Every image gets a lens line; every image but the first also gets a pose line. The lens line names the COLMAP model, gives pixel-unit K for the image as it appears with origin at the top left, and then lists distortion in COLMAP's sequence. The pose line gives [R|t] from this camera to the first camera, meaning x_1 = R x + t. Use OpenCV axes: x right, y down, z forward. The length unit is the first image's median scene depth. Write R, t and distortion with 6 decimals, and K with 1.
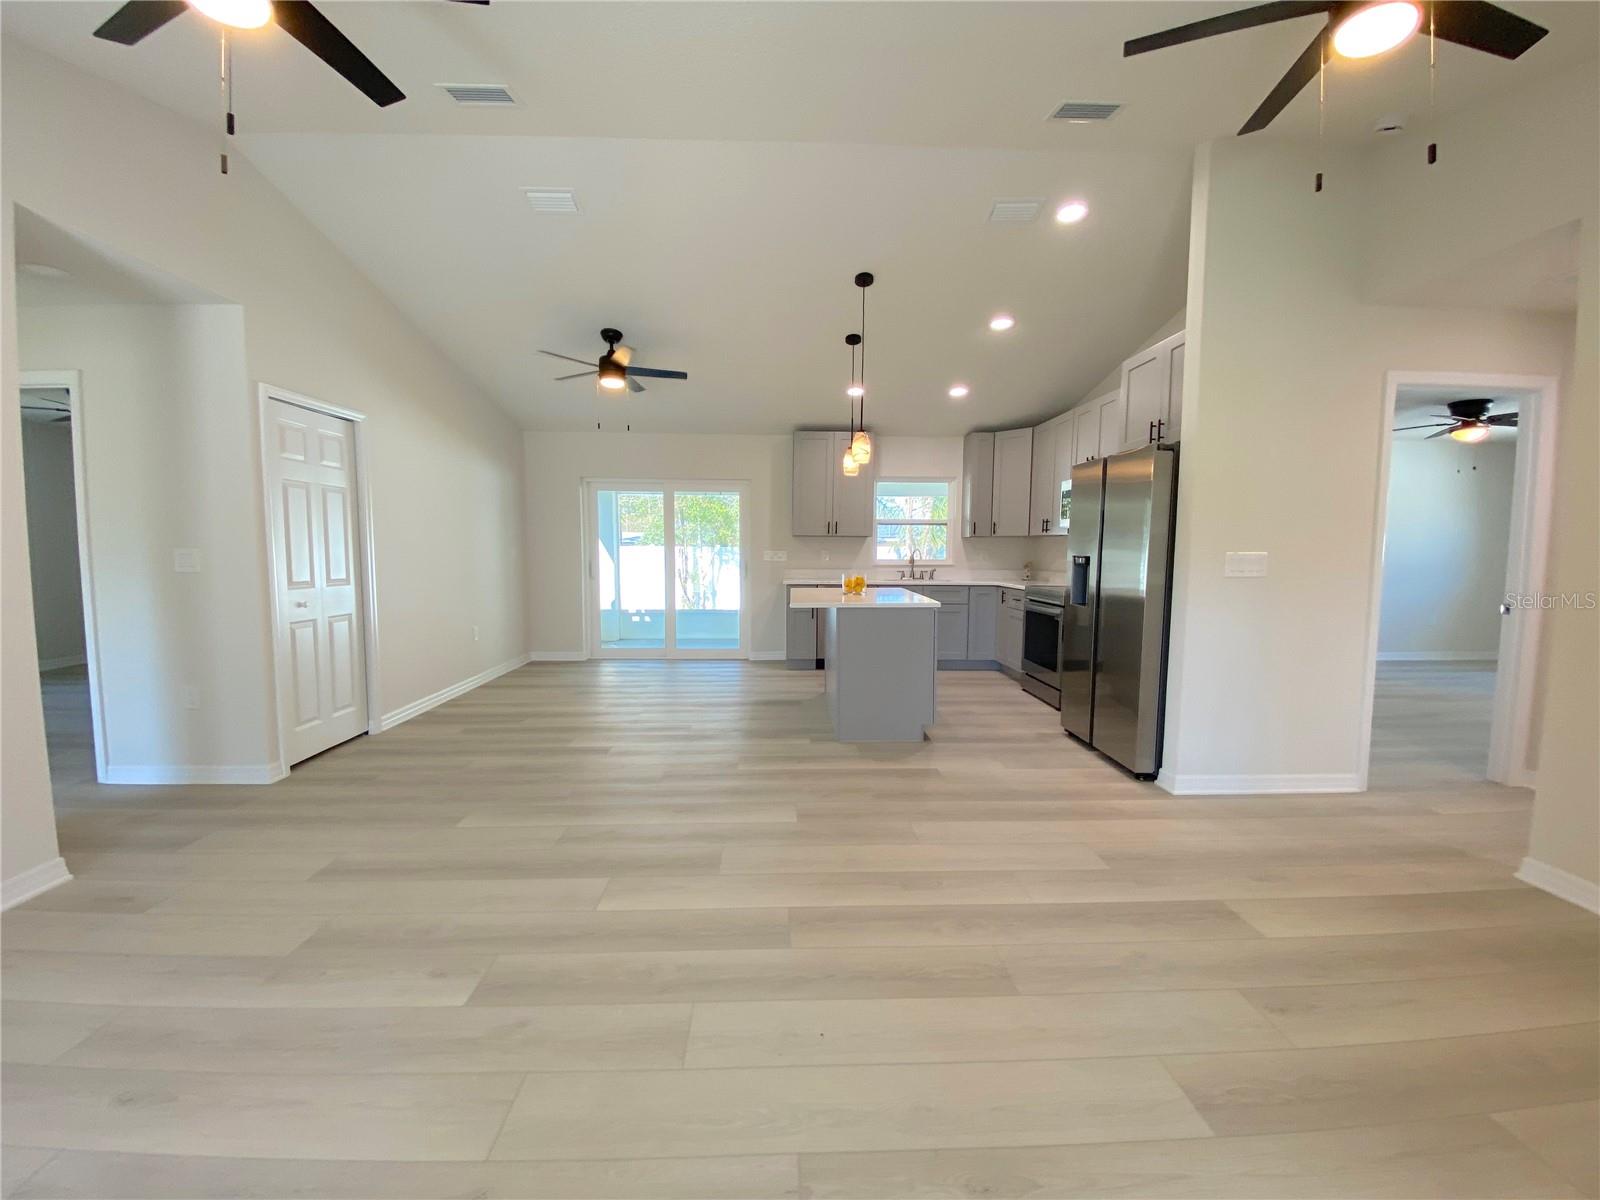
lens RADIAL K [[647.6, 0, 806.2], [0, 647.6, 595.9], [0, 0, 1]] dist [-0.001293, -0.000376]
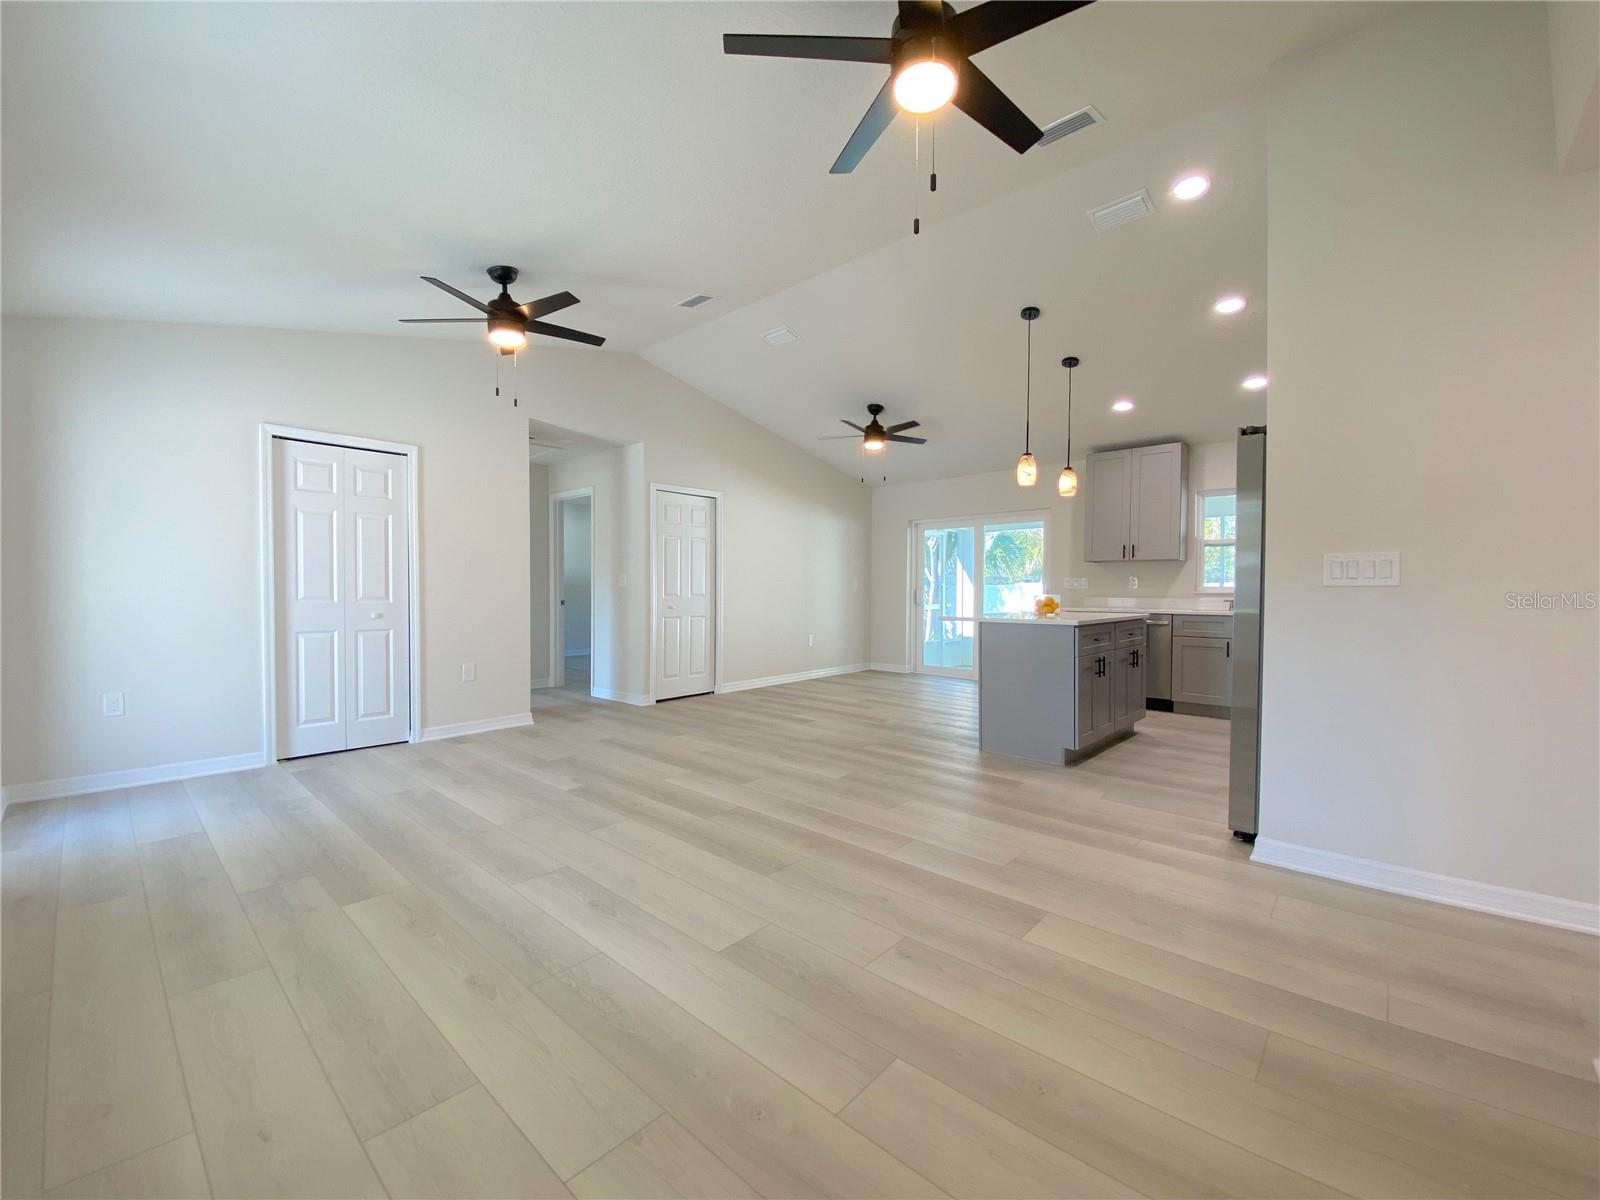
lens RADIAL K [[654.2, 0, 797.7], [0, 654.2, 597.6], [0, 0, 1]] dist [0.000337, -0.000335]
pose [[0.706778, 0.005546, -0.707414, 0.733922], [-0.049941, 0.997866, -0.042073, 0.046532], [0.705670, 0.065065, 0.705546, 0.019228]]
